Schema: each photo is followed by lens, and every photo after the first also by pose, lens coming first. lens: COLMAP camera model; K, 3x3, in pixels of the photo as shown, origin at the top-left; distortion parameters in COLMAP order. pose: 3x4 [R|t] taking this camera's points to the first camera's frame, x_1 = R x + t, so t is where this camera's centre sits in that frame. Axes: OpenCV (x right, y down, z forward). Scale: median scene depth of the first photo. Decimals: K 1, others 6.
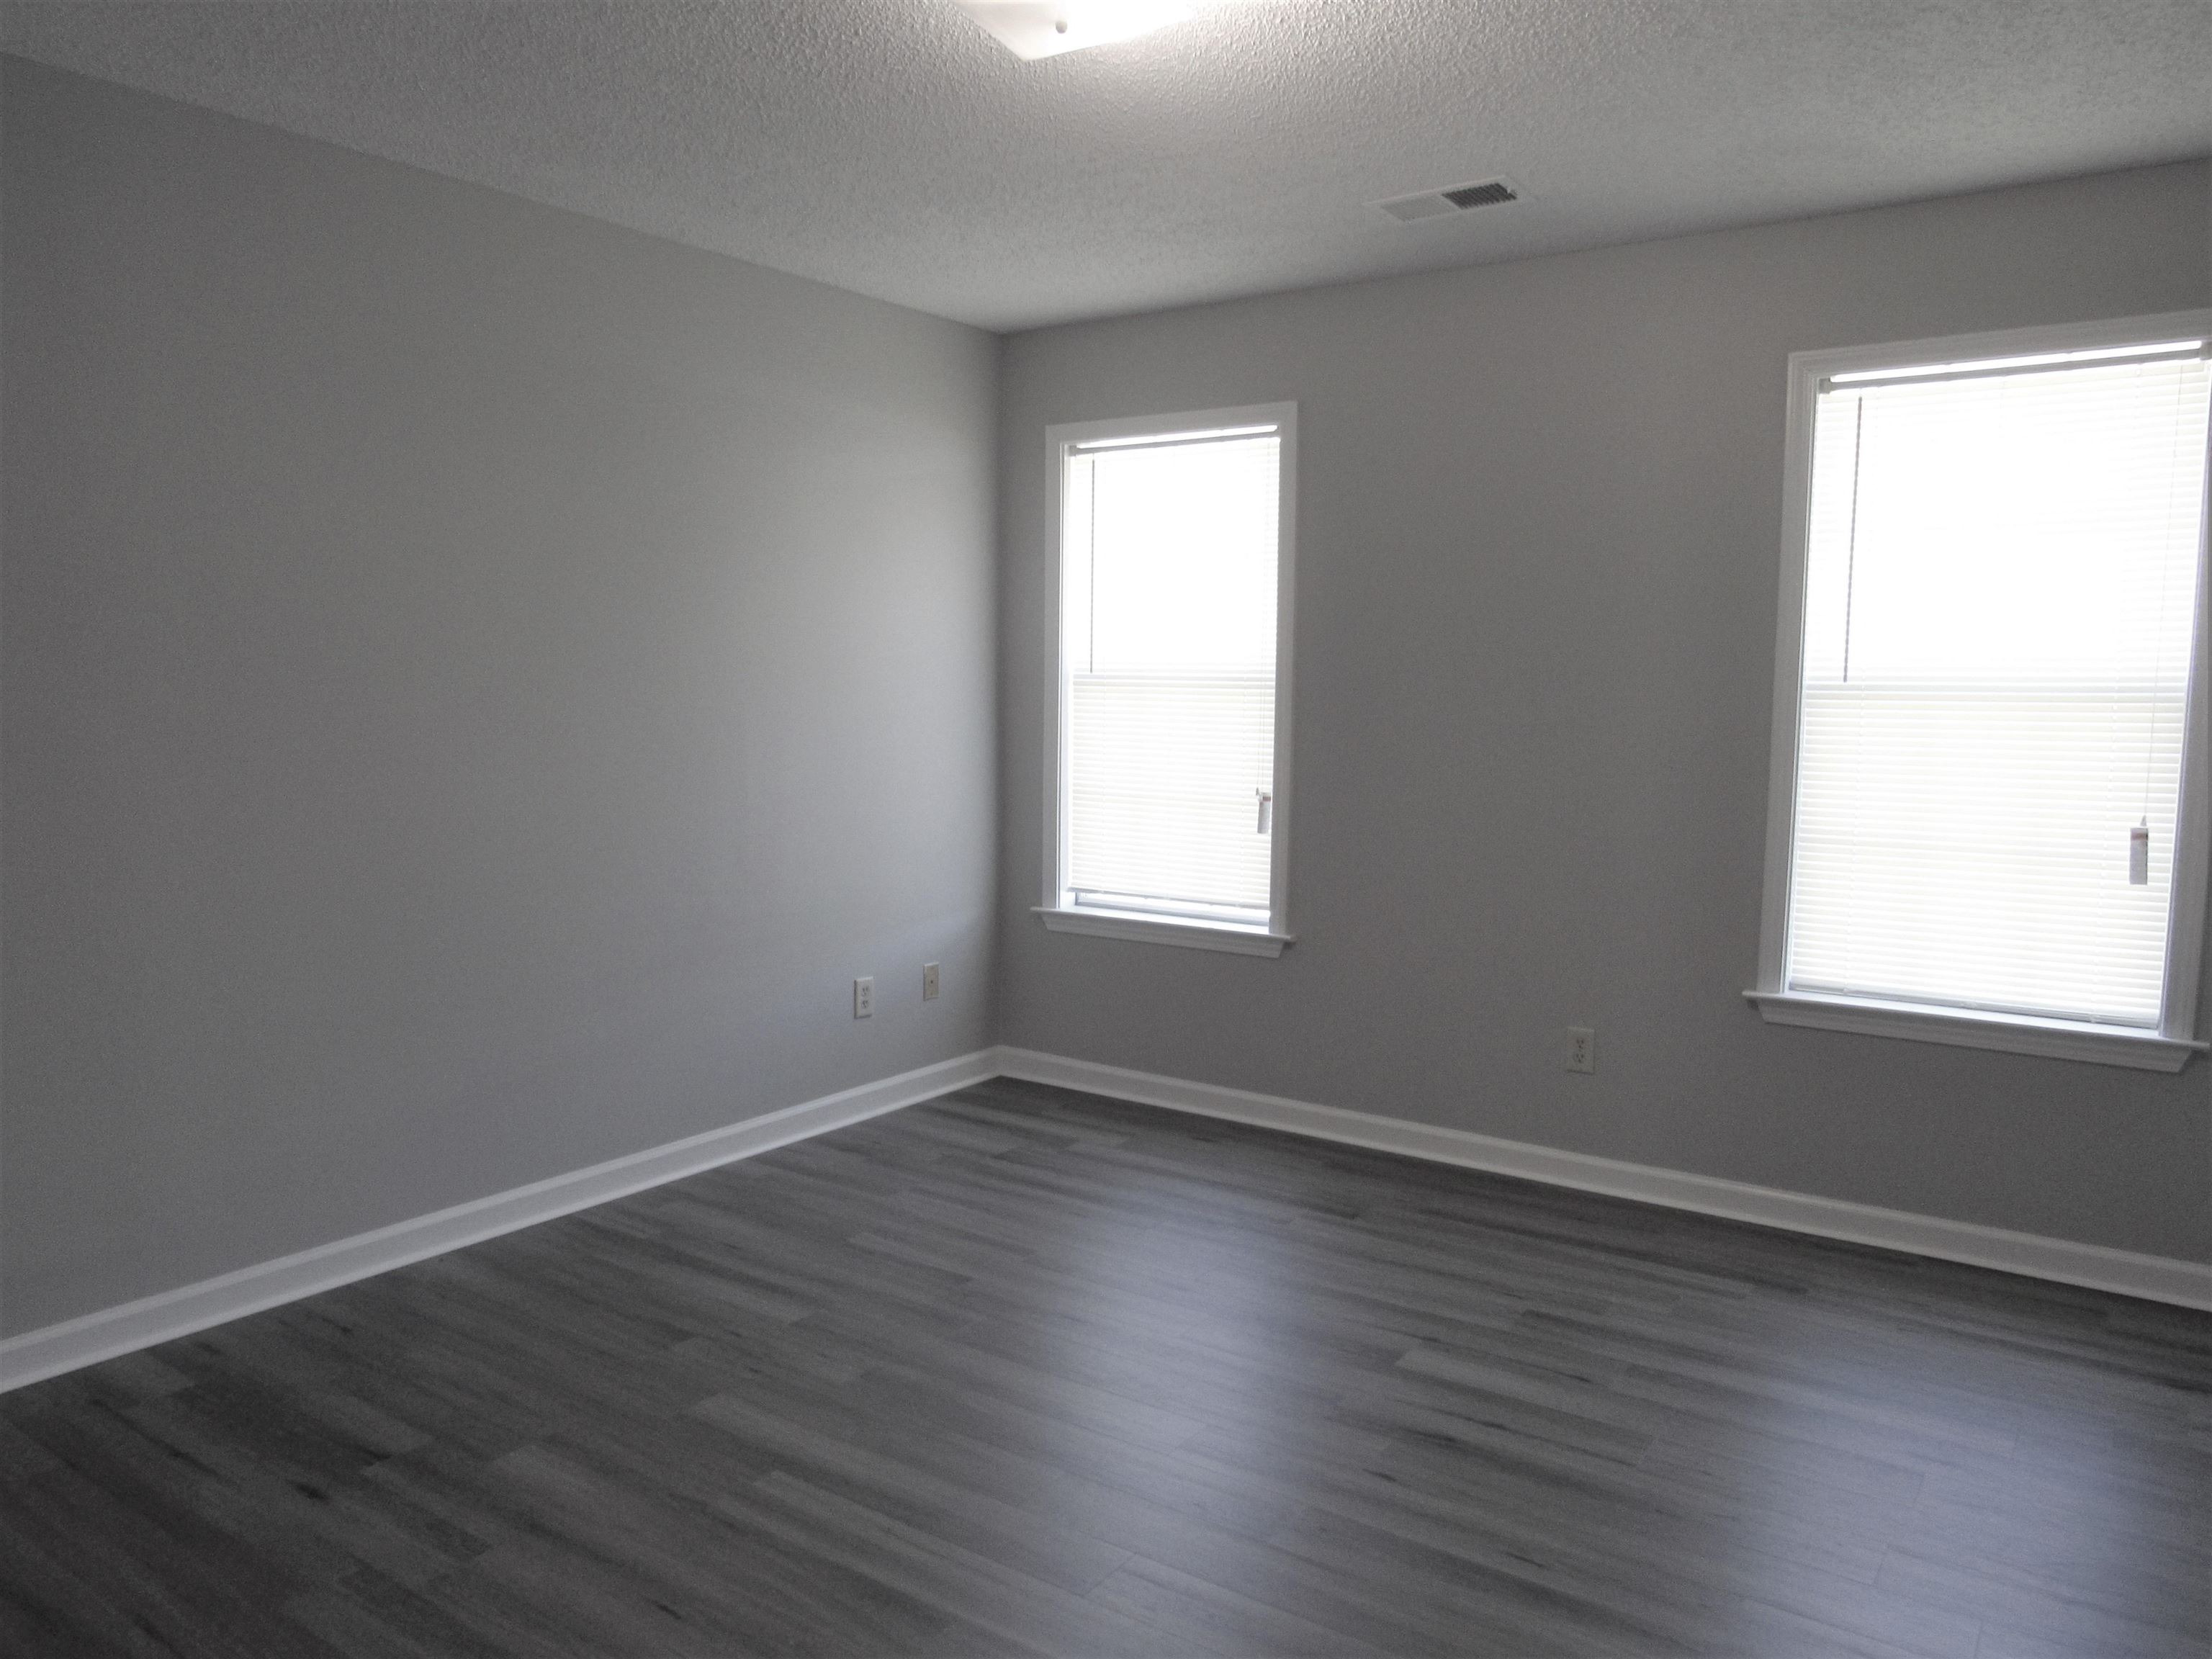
lens RADIAL K [[1588.2, 0, 1097.8], [0, 1588.2, 840.9], [0, 0, 1]] dist [-0.039639, 0.043887]
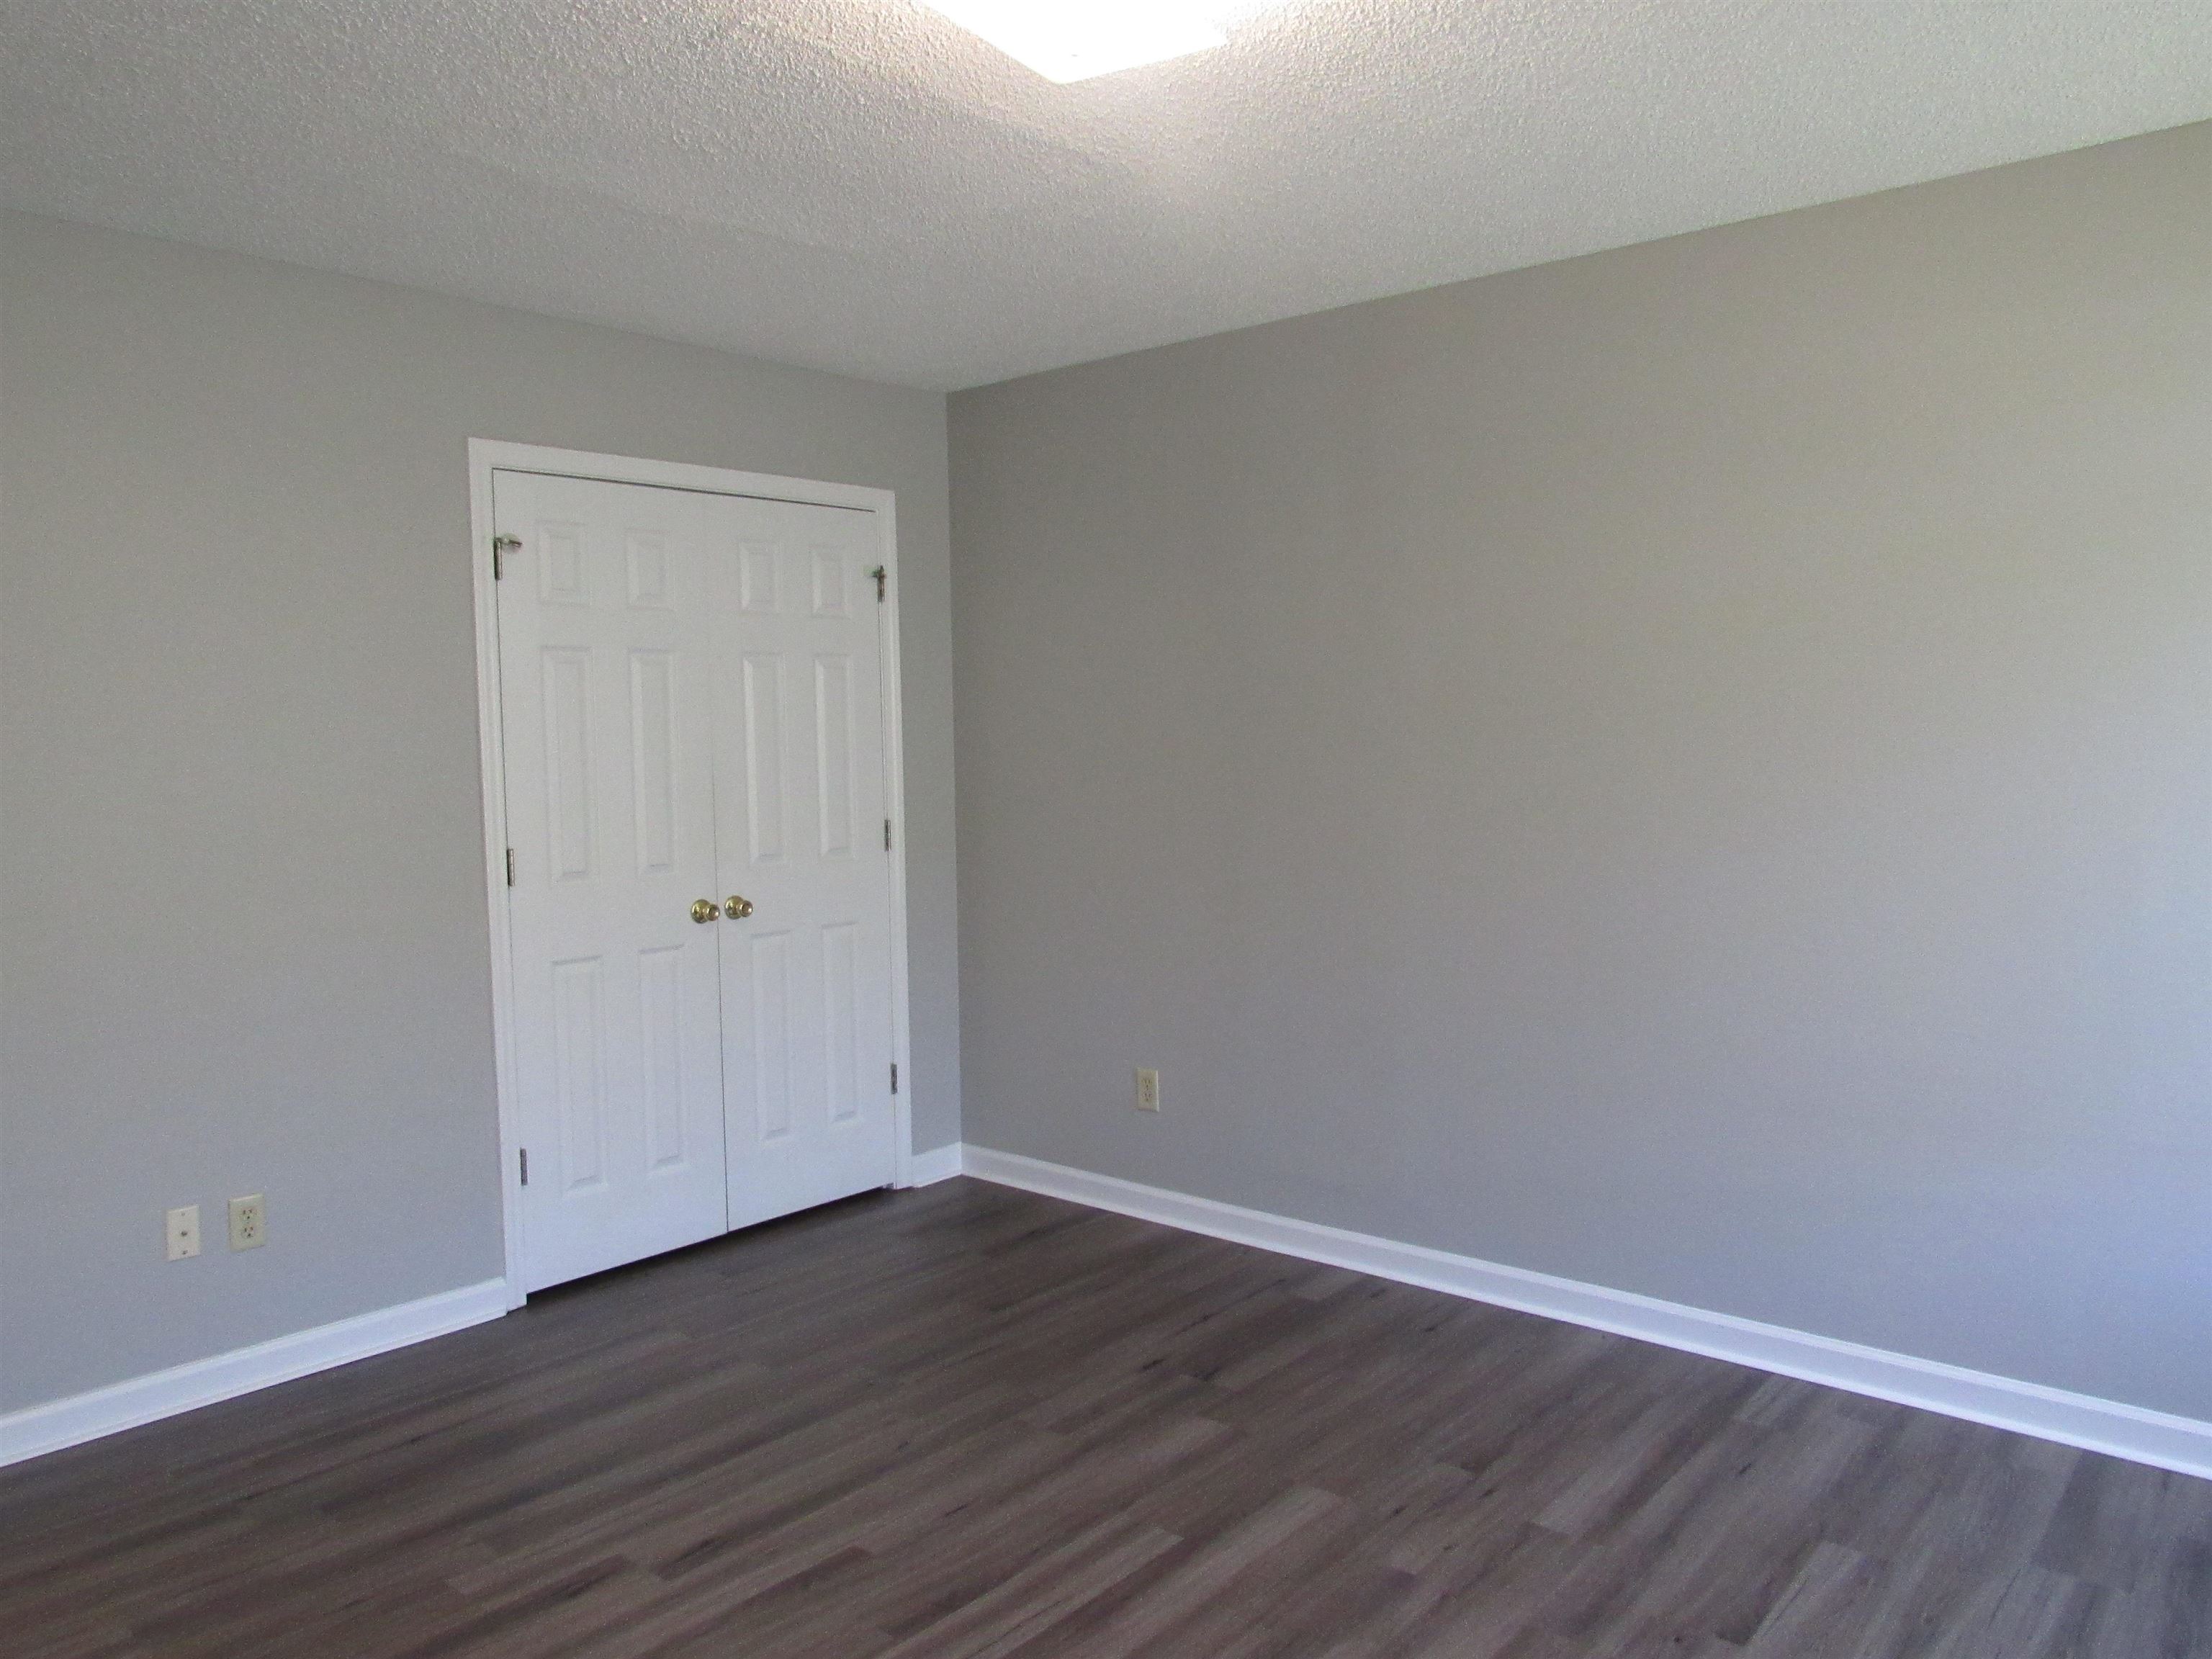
lens RADIAL K [[1588.2, 0, 1097.8], [0, 1588.2, 840.9], [0, 0, 1]] dist [-0.039639, 0.043887]
pose [[-0.085156, 0.068313, -0.994023, 0.706613], [-0.091184, 0.992926, 0.076050, -0.114777], [0.992186, 0.097115, -0.078325, 0.864536]]
